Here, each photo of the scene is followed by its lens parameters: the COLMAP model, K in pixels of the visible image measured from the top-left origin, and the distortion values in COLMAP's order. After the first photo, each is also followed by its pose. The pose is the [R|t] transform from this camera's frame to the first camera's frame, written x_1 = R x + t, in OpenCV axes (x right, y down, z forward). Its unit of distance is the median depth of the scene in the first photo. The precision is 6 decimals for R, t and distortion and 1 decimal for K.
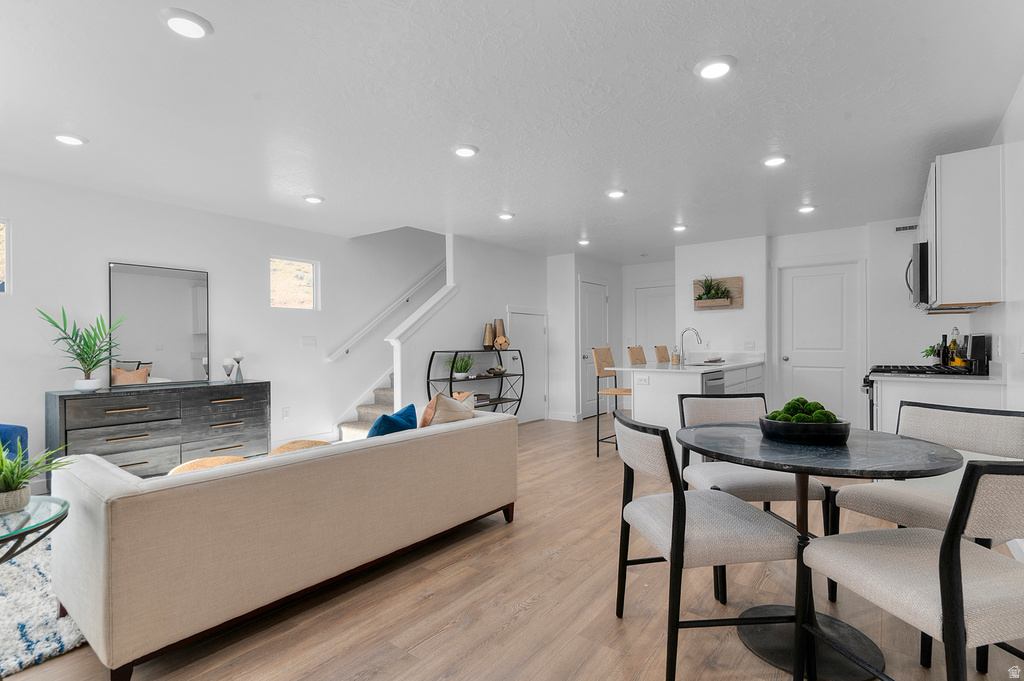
lens RADIAL K [[479.9, 0, 522.1], [0, 479.9, 345.5], [0, 0, 1]] dist [0.000108, 0.000076]
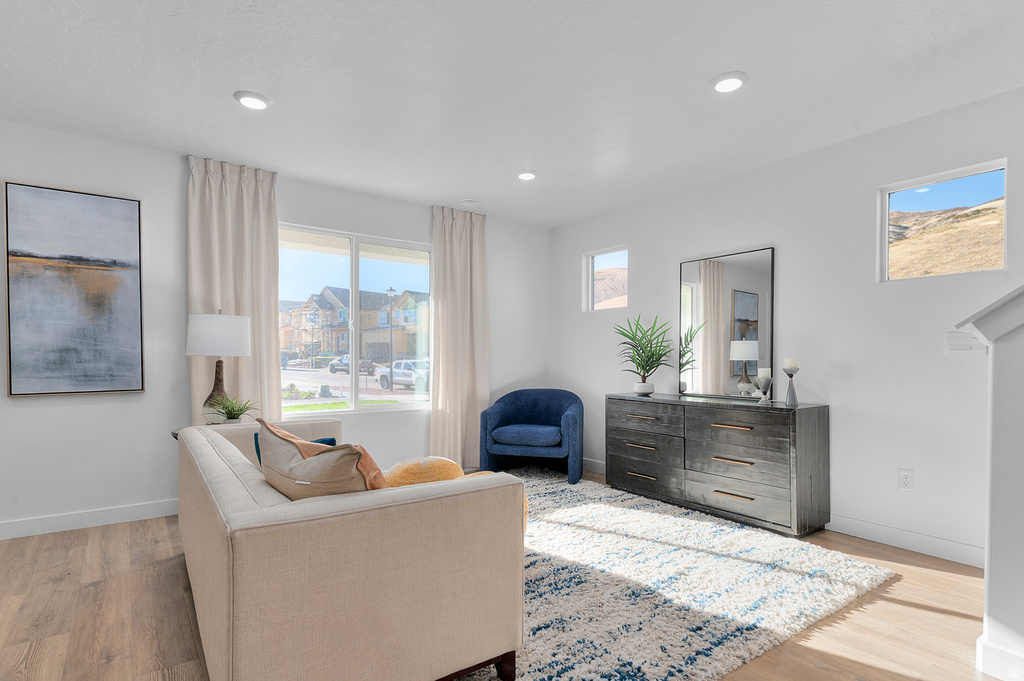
lens RADIAL K [[529.7, 0, 513.7], [0, 529.7, 361.9], [0, 0, 1]] dist [0.015835, -0.000814]
pose [[-0.297764, 0.009560, -0.954592, 0.471698], [-0.008738, 0.999881, 0.012739, 0.022470], [0.954599, 0.012135, -0.297645, 2.024477]]
